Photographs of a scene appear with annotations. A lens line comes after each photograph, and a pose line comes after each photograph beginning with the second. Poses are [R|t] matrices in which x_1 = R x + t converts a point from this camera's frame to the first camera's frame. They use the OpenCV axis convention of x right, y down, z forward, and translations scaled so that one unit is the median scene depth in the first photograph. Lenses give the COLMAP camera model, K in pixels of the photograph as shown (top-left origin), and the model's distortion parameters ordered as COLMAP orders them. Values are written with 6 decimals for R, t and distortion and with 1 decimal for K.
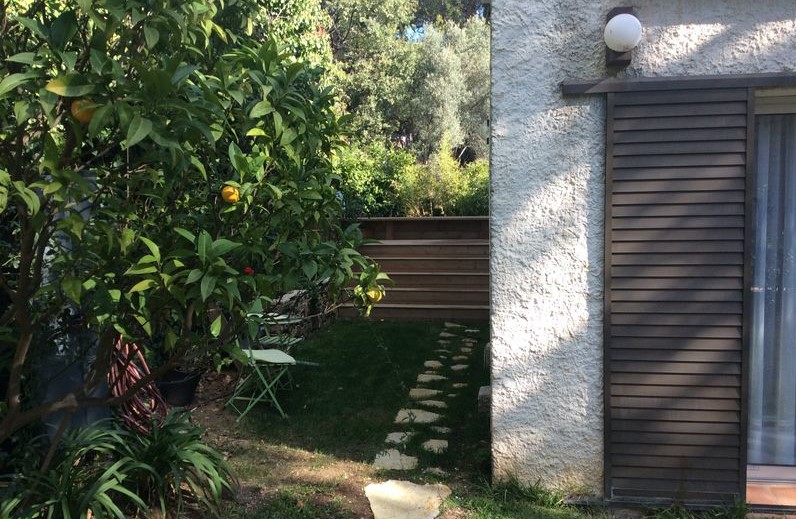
lens RADIAL K [[727.3, 0, 398.2], [0, 727.3, 264.4], [0, 0, 1]] dist [0.051499, 0.000000]
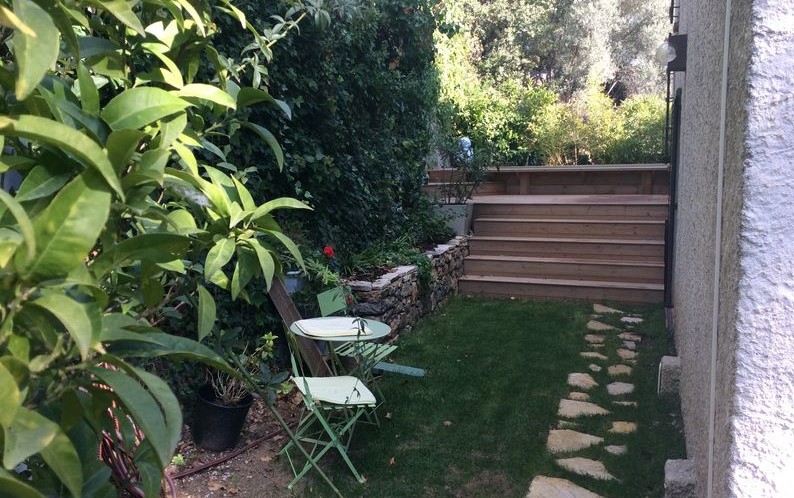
lens RADIAL K [[731.0, 0, 389.8], [0, 731.0, 242.0], [0, 0, 1]] dist [0.100032, 0.000000]
pose [[0.981069, 0.018565, -0.192766, 0.000080], [-0.009454, 0.998799, 0.048078, -0.015808], [0.193427, -0.045346, 0.980066, 0.116035]]
